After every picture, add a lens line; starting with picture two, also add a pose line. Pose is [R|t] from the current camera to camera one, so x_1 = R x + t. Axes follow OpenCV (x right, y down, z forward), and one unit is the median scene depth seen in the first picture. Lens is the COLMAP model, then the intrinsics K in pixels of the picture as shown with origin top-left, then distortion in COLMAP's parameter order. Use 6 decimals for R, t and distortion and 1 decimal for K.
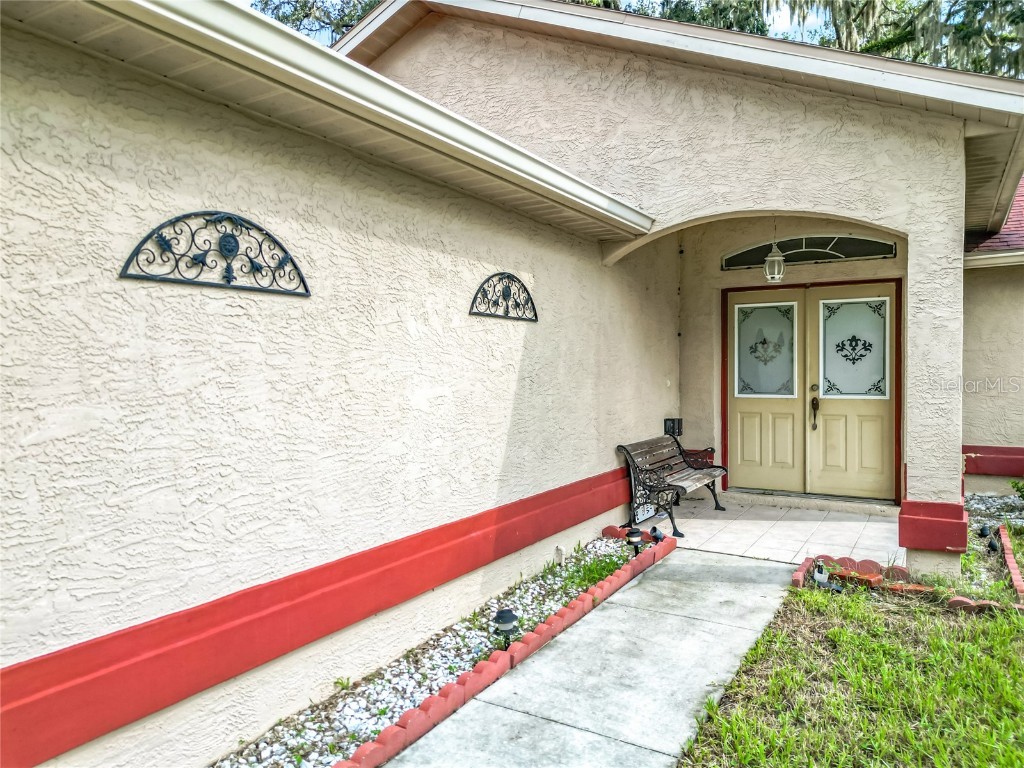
lens RADIAL K [[725.9, 0, 484.0], [0, 725.9, 386.9], [0, 0, 1]] dist [0.079517, -0.074770]
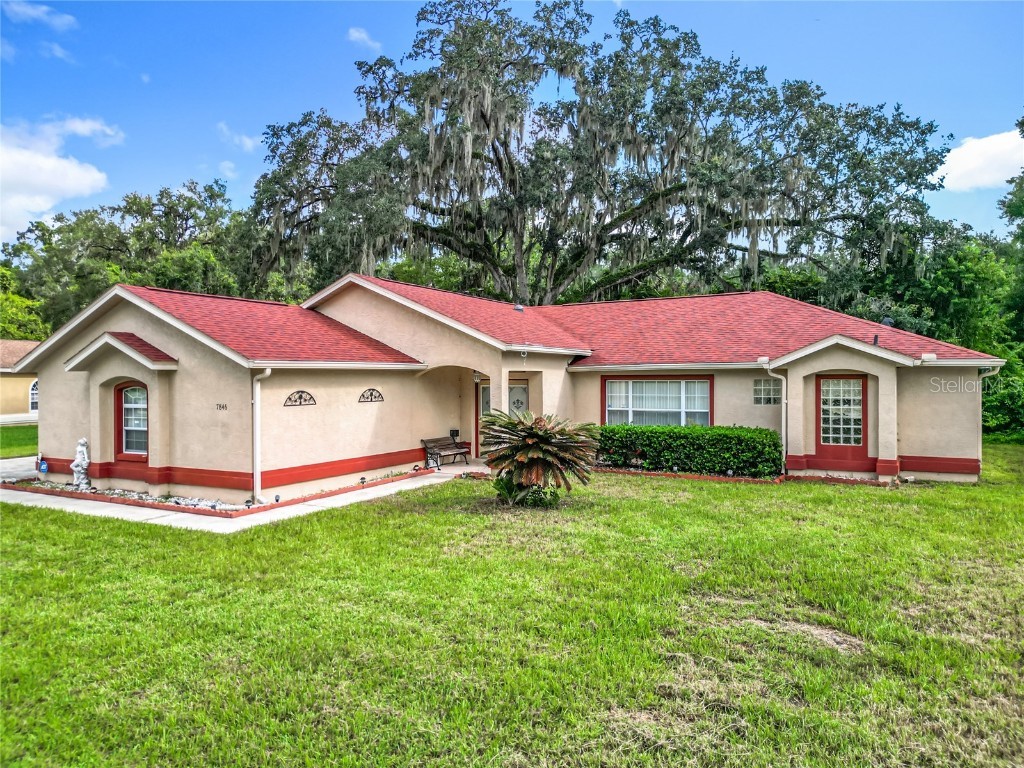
lens RADIAL K [[730.5, 0, 507.0], [0, 730.5, 388.0], [0, 0, 1]] dist [0.047764, -0.050844]
pose [[0.998825, 0.002601, 0.048384, 0.446169], [-0.002134, 0.999951, -0.009713, -0.112069], [-0.048407, 0.009598, 0.998782, -2.218735]]
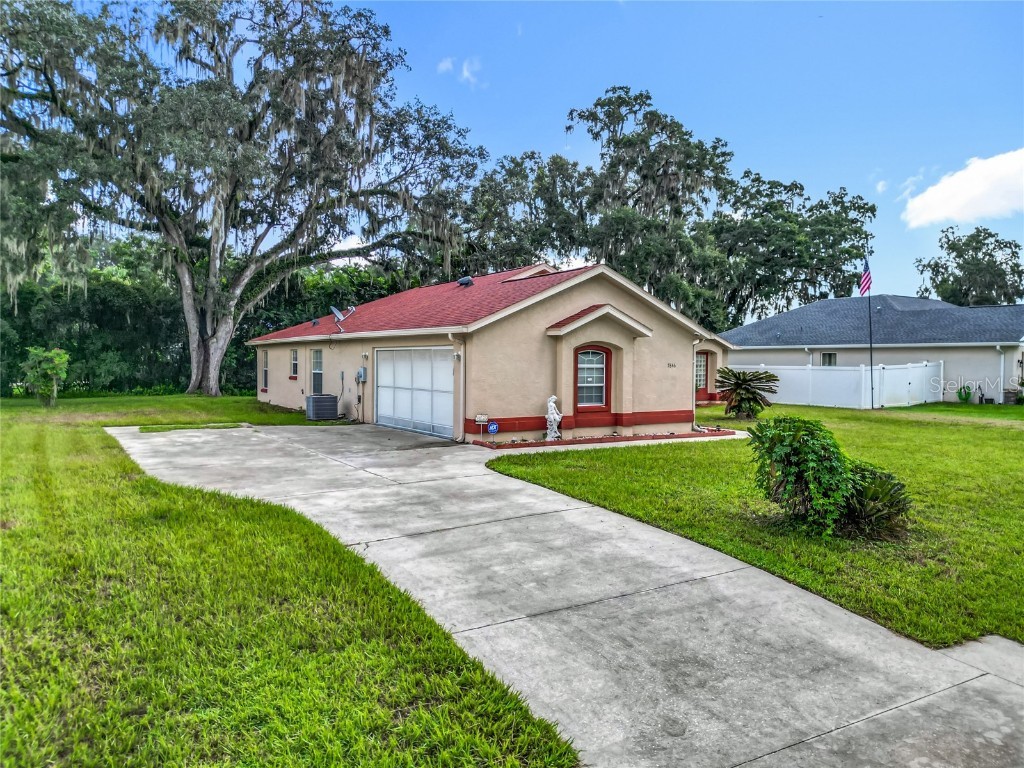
lens RADIAL K [[731.1, 0, 515.9], [0, 731.1, 382.7], [0, 0, 1]] dist [0.024249, -0.003141]
pose [[0.417224, -0.012272, 0.908721, -4.081800], [0.007540, 0.999921, 0.010041, -0.027124], [-0.908773, 0.002663, 0.417283, -0.408267]]
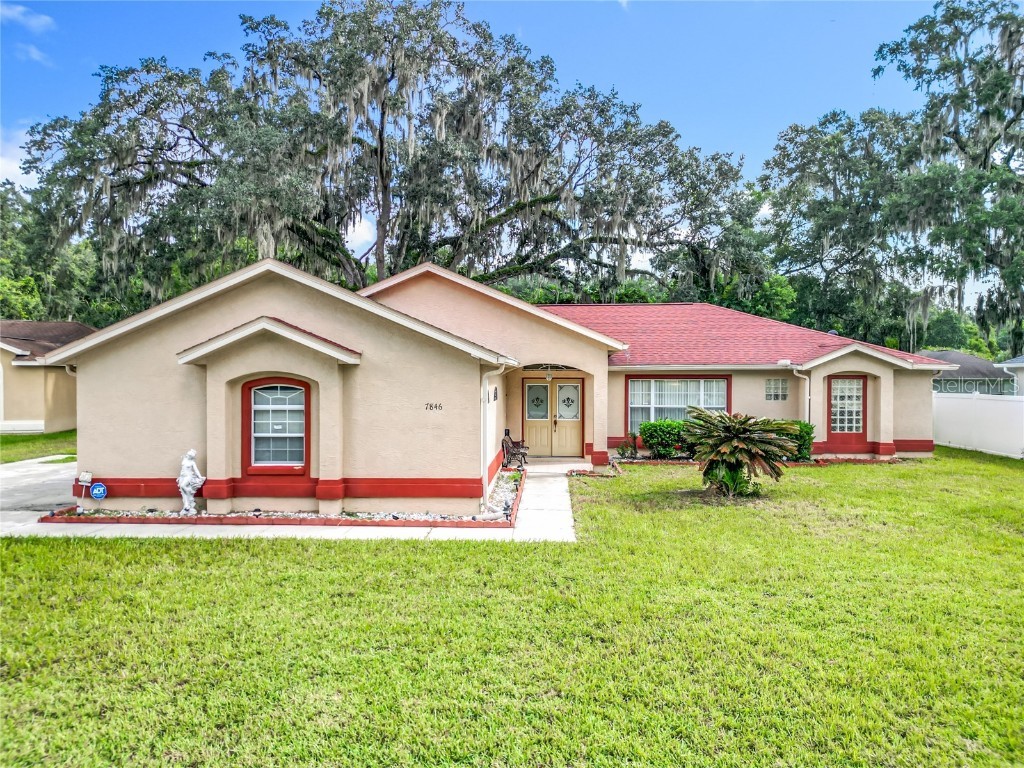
lens RADIAL K [[731.1, 0, 515.9], [0, 731.1, 382.7], [0, 0, 1]] dist [0.024249, -0.003141]
pose [[0.872500, 0.005894, 0.488578, -1.327552], [0.003120, 0.999840, -0.017633, -0.101789], [-0.488604, 0.016909, 0.872342, -1.696315]]
